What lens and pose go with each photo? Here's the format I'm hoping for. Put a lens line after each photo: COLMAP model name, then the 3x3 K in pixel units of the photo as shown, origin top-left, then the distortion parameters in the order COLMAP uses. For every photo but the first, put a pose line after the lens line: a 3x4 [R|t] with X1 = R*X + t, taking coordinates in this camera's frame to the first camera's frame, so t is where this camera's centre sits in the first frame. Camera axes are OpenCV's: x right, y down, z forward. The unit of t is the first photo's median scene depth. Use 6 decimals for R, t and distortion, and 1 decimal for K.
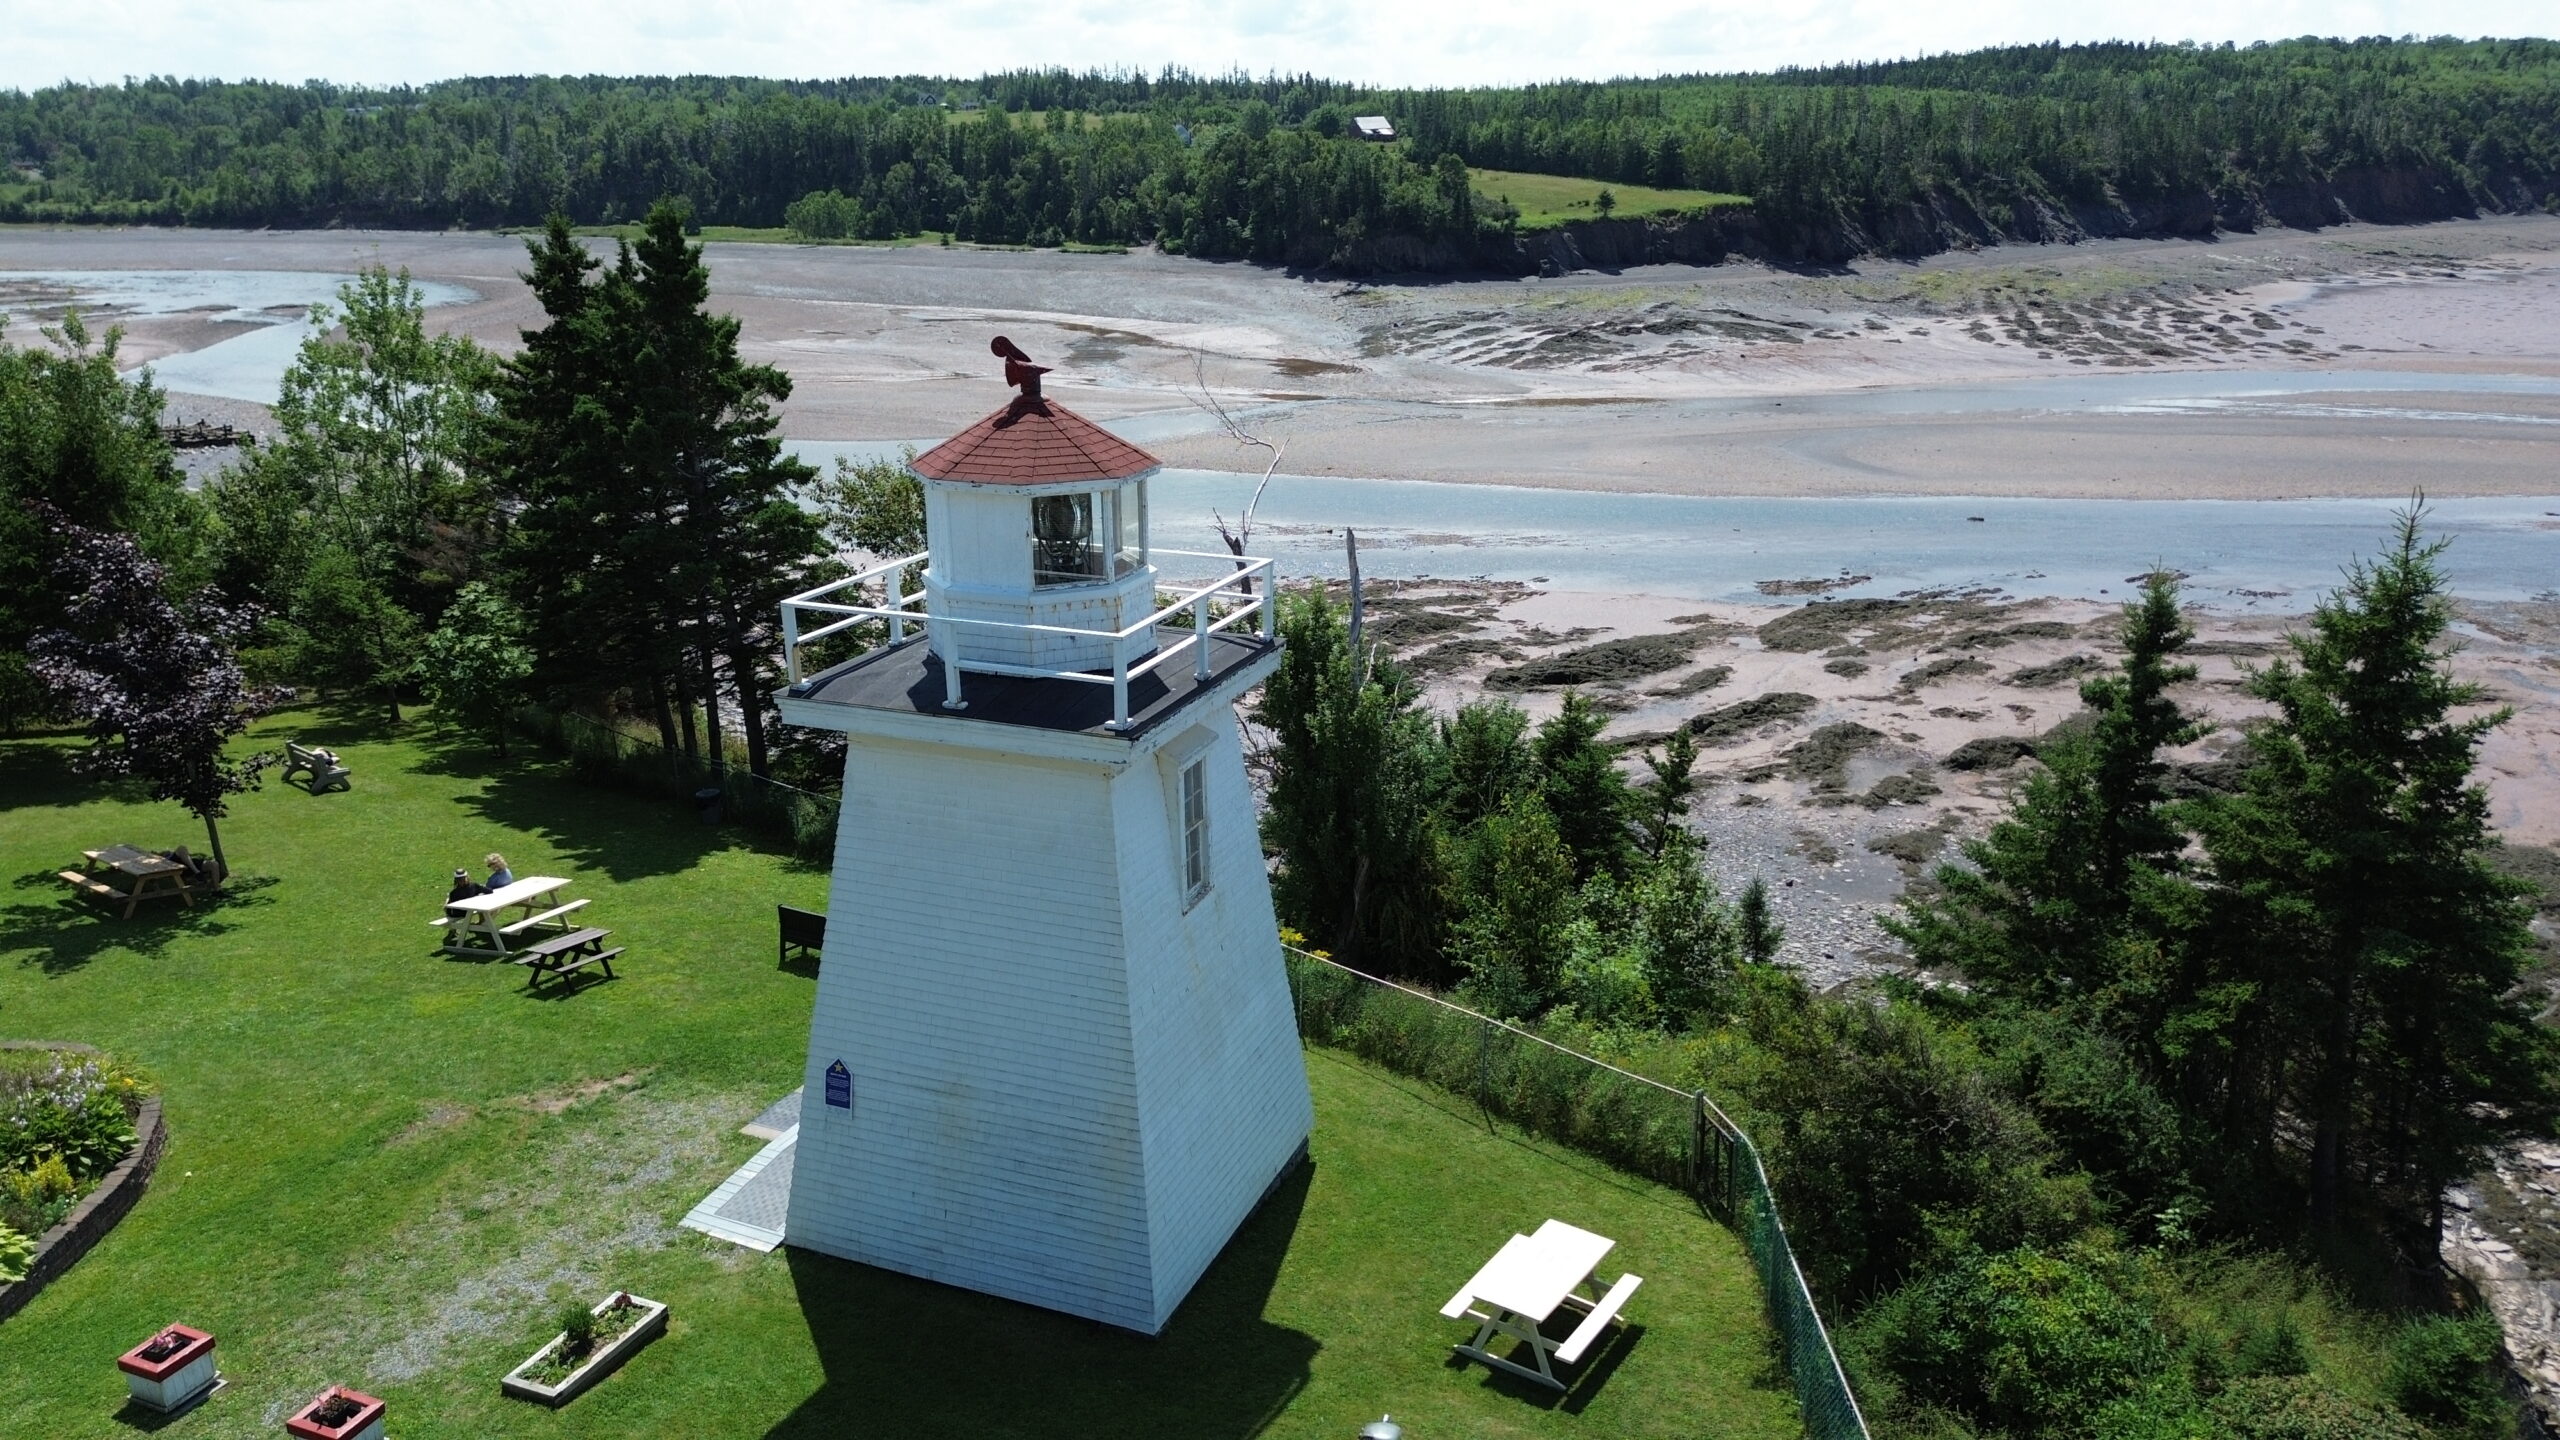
lens RADIAL K [[1806.5, 0, 1283.9], [0, 1806.5, 713.9], [0, 0, 1]] dist [0.049979, -0.037407]
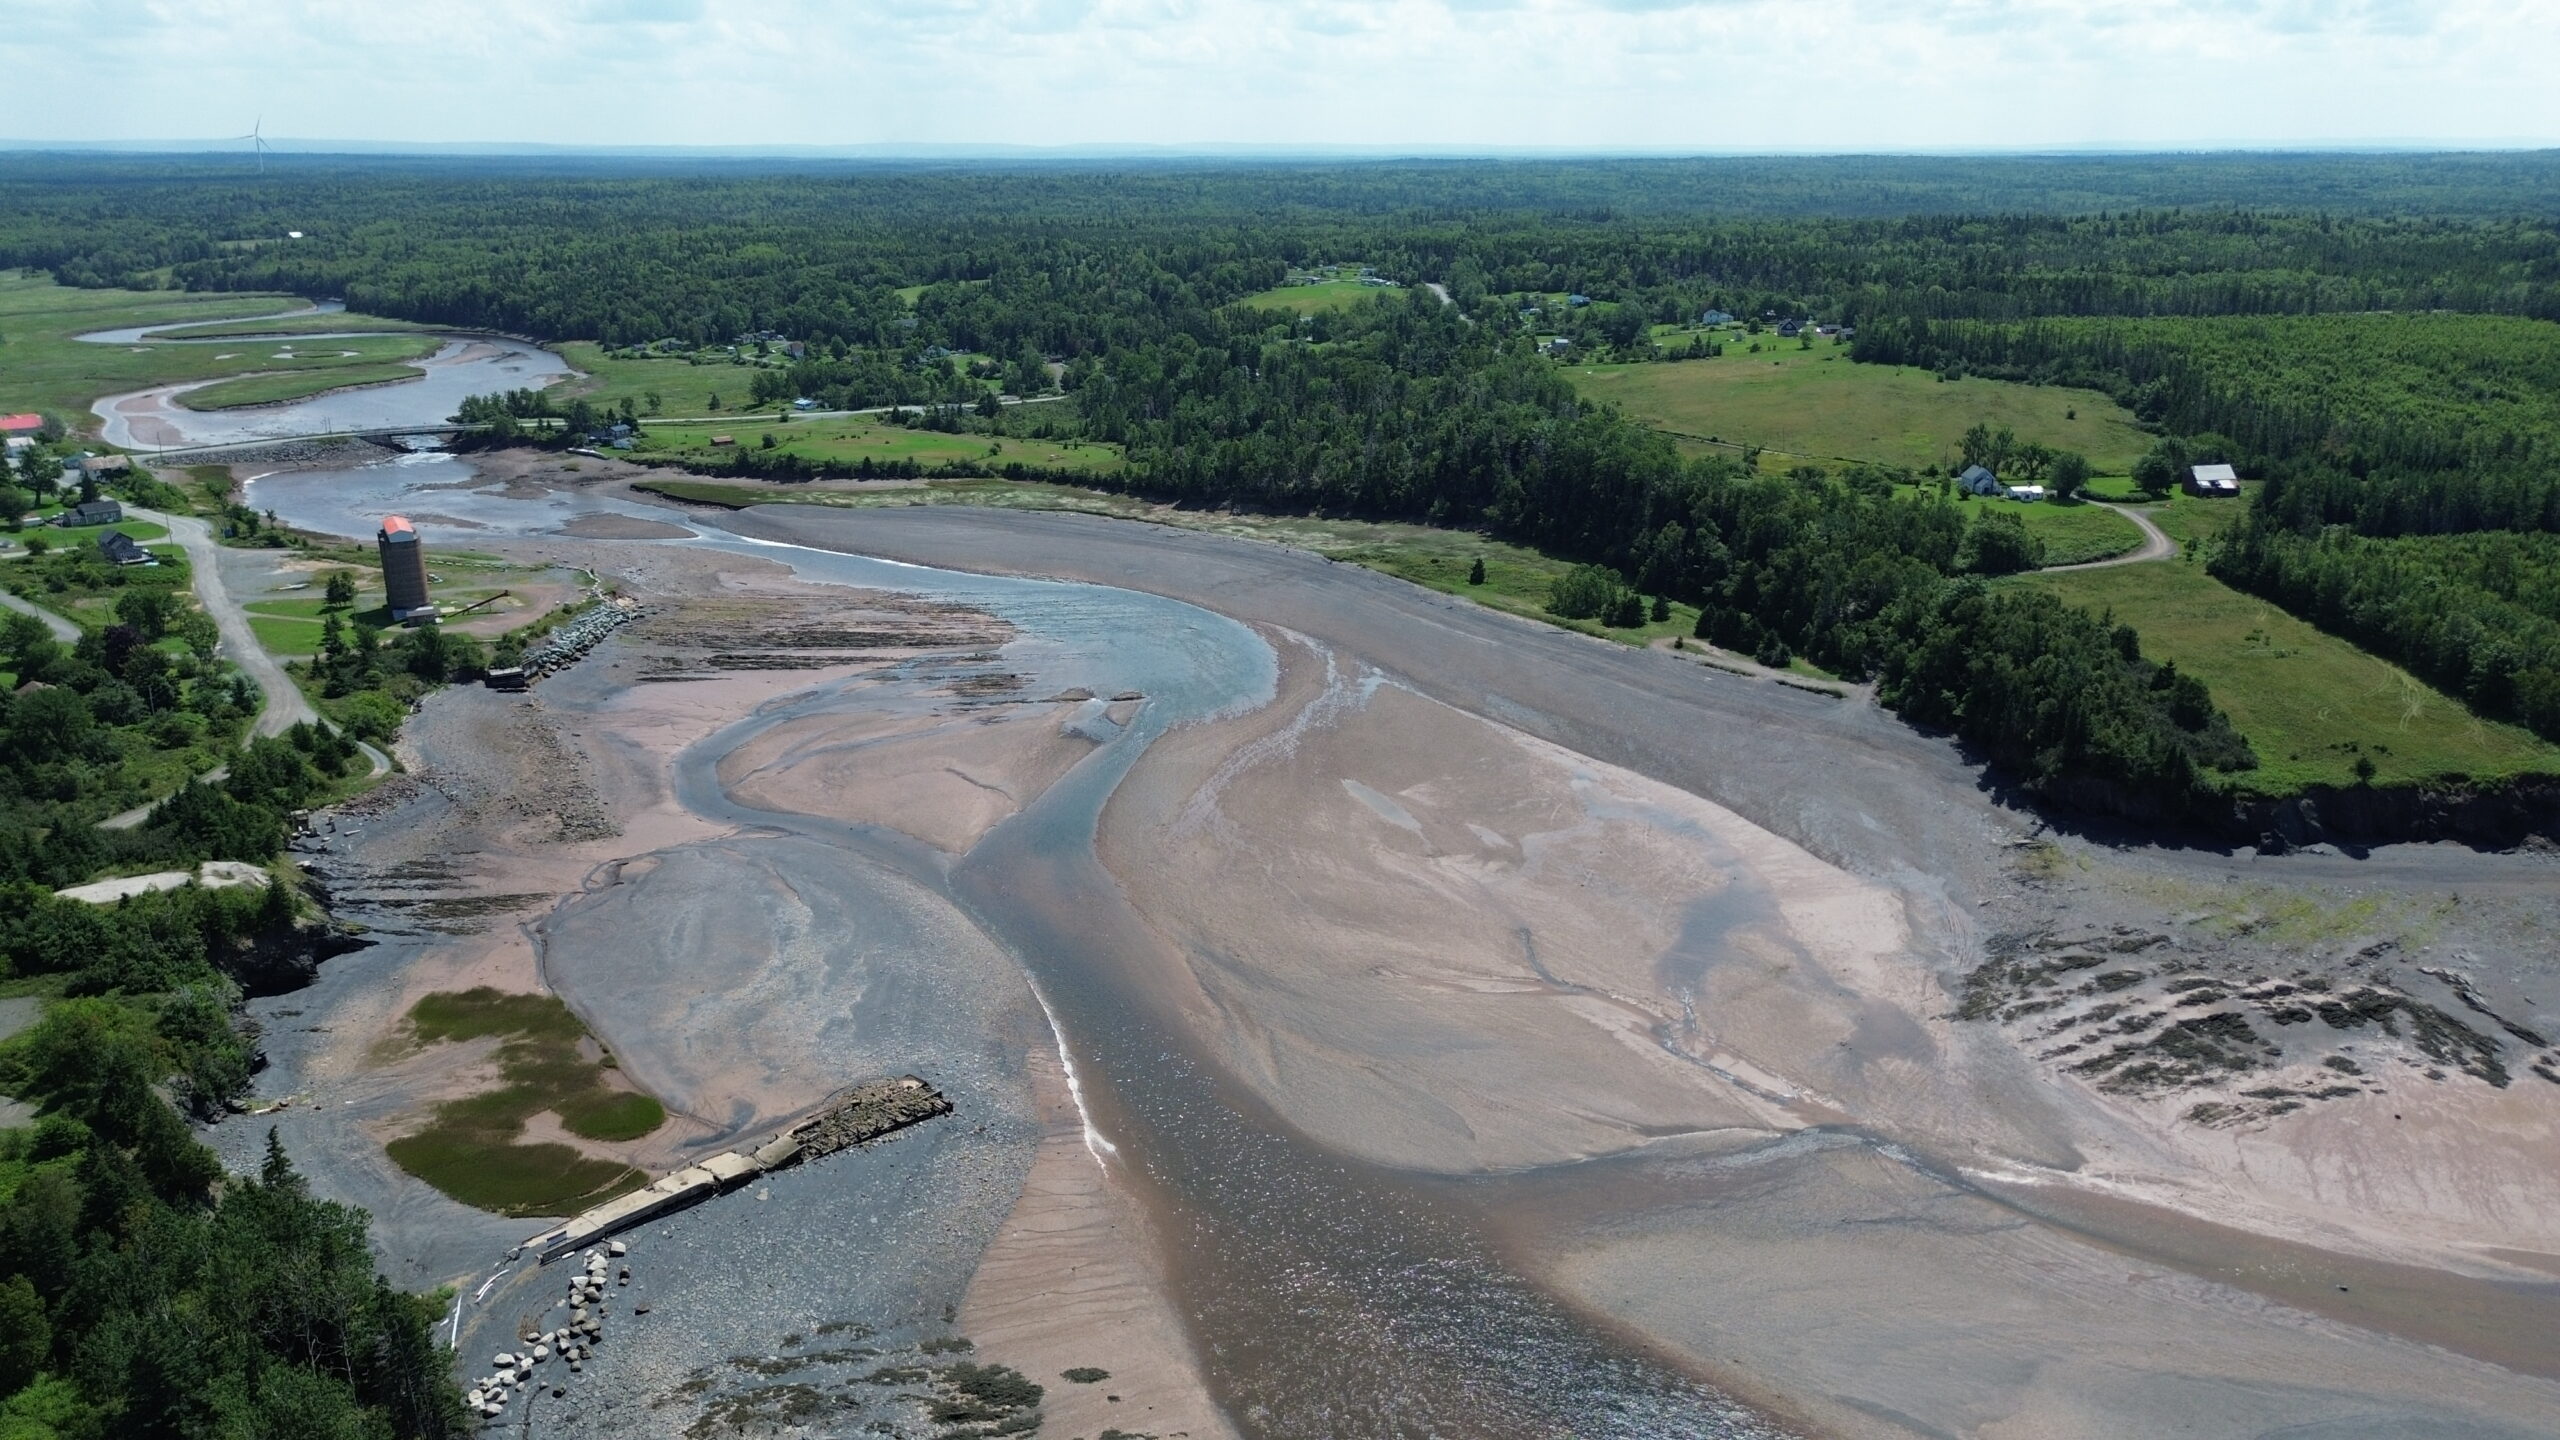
lens RADIAL K [[1806.5, 0, 1290.3], [0, 1806.5, 704.4], [0, 0, 1]] dist [0.049979, -0.037407]
pose [[0.877140, 0.142474, -0.458613, 0.111113], [-0.140035, 0.989357, 0.039526, -0.251676], [0.459364, 0.029552, 0.887756, -0.045688]]
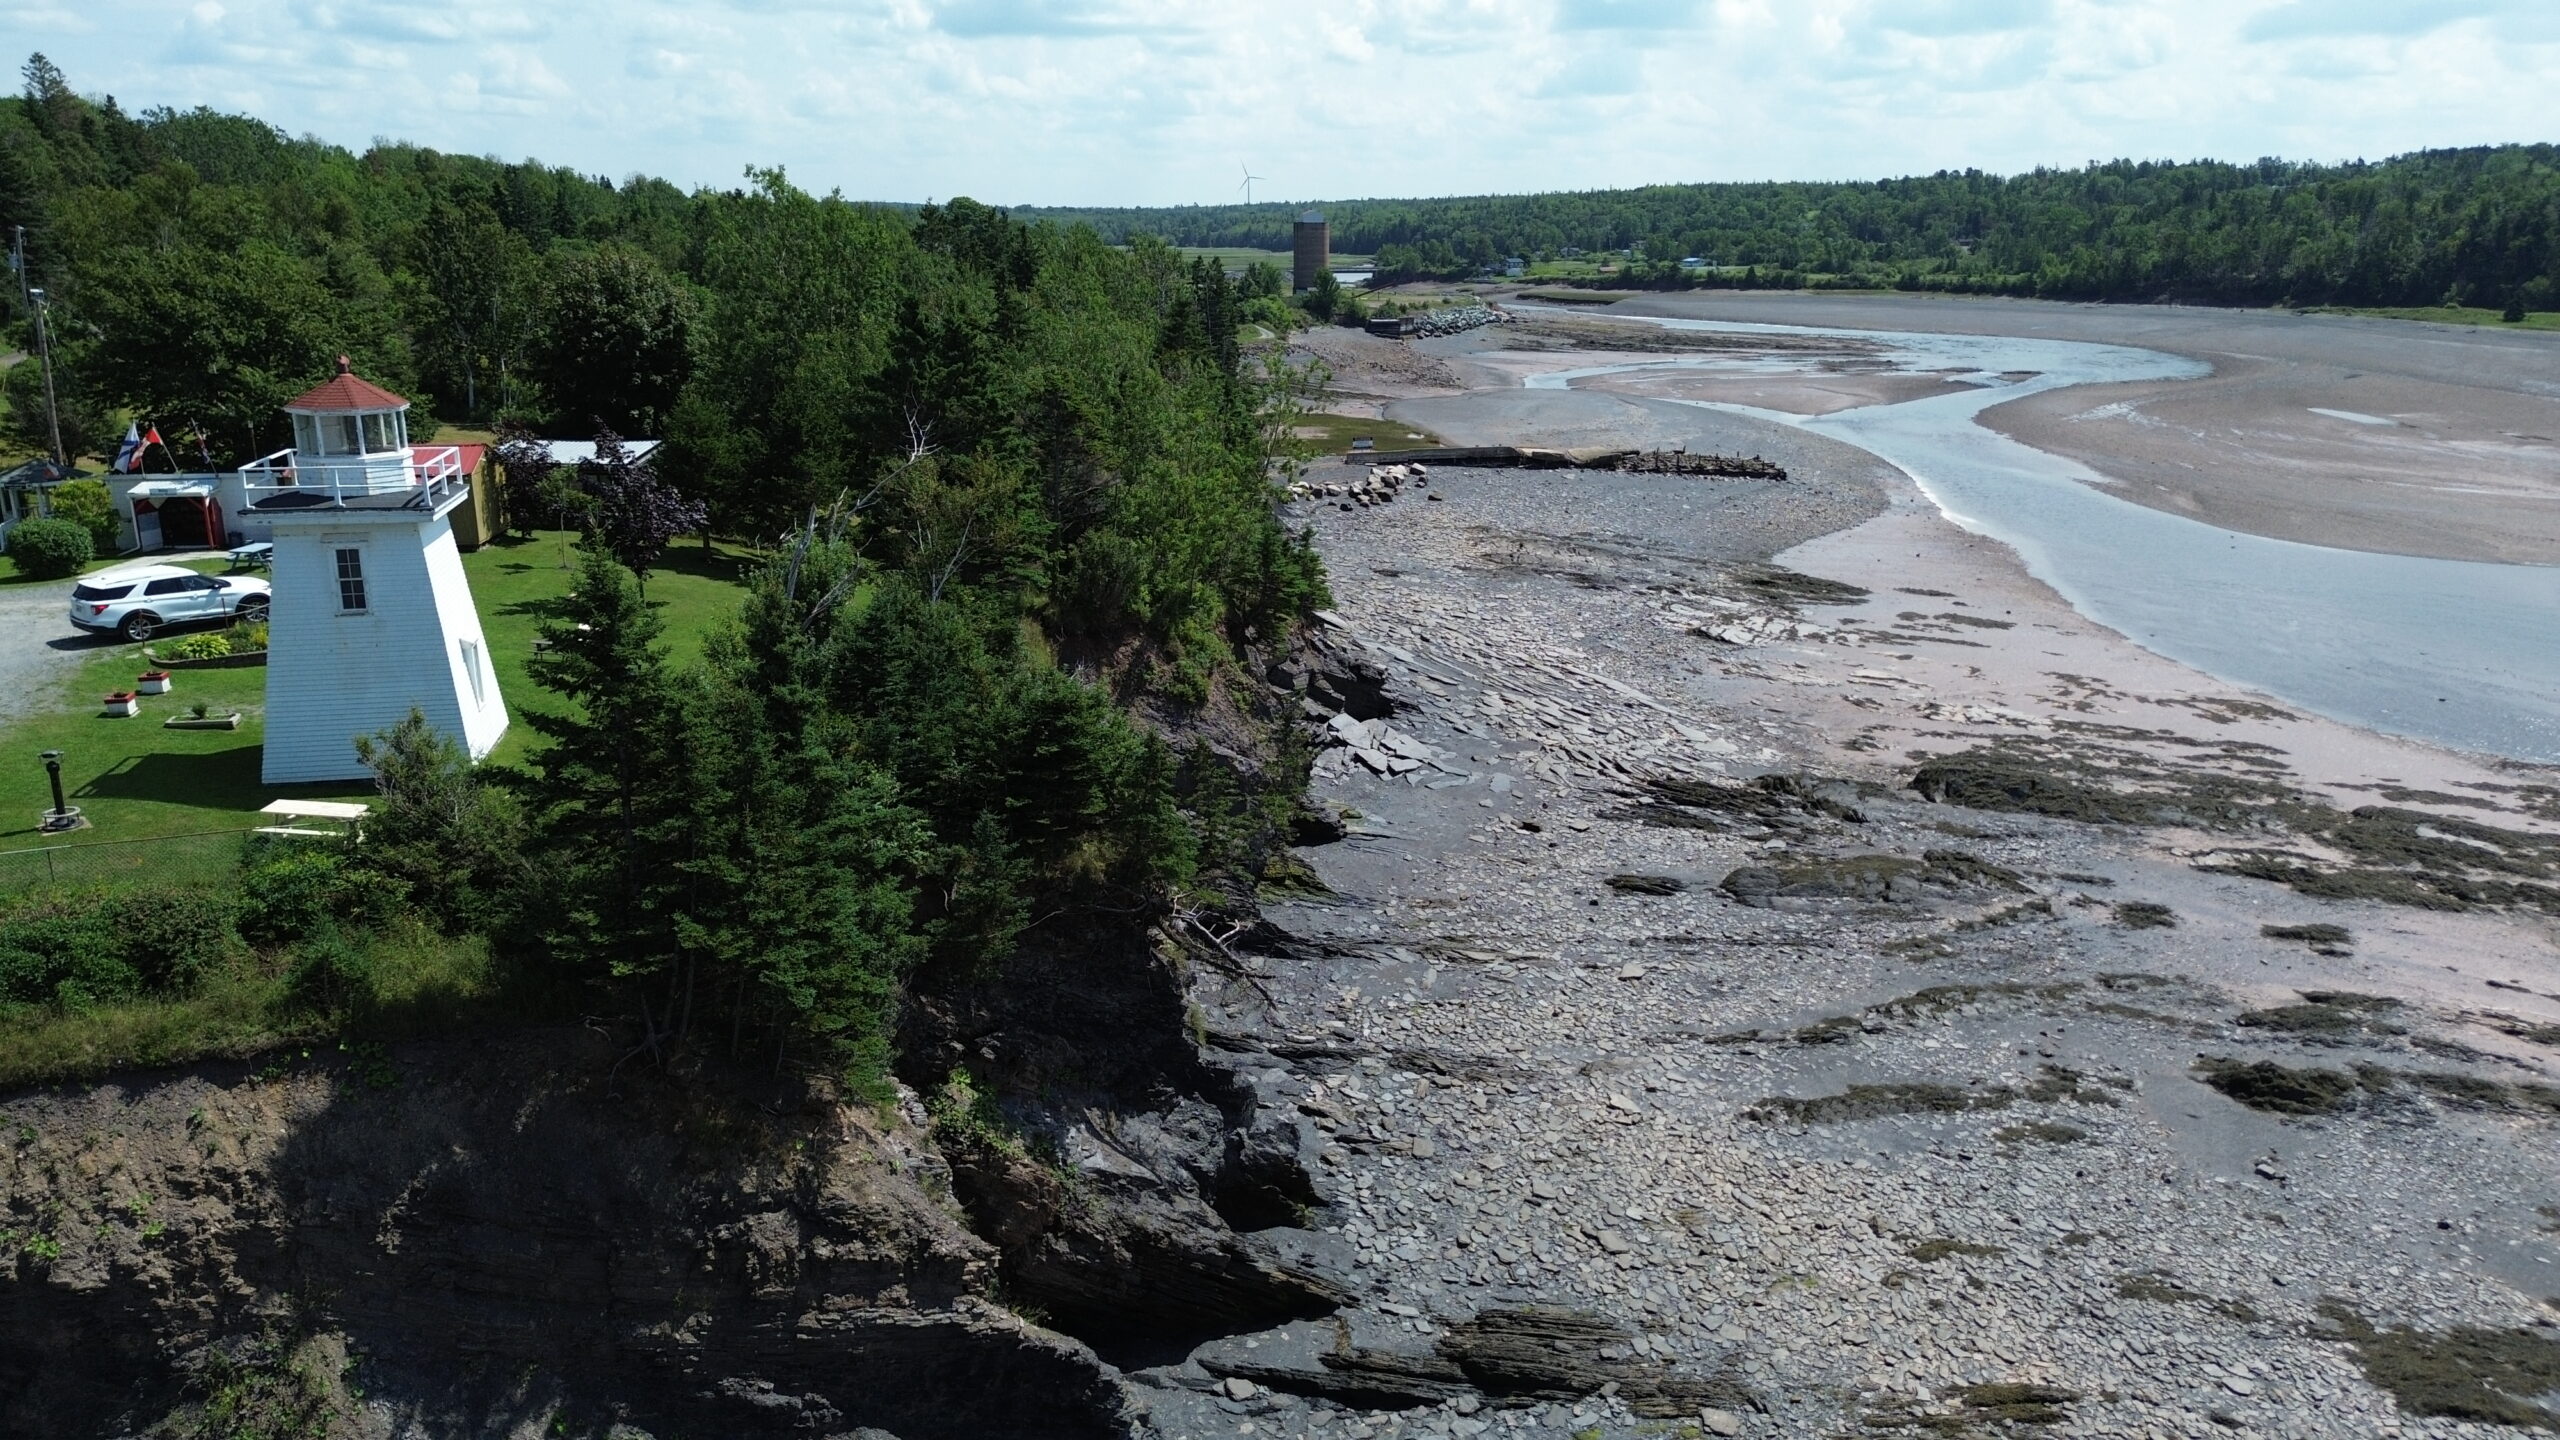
lens RADIAL K [[1806.5, 0, 1301.2], [0, 1806.5, 738.7], [0, 0, 1]] dist [0.049979, -0.037407]
pose [[0.568393, 0.227468, -0.790688, 0.109107], [-0.247009, 0.963868, 0.099724, -0.011276], [0.784803, 0.138625, 0.604042, 0.027043]]
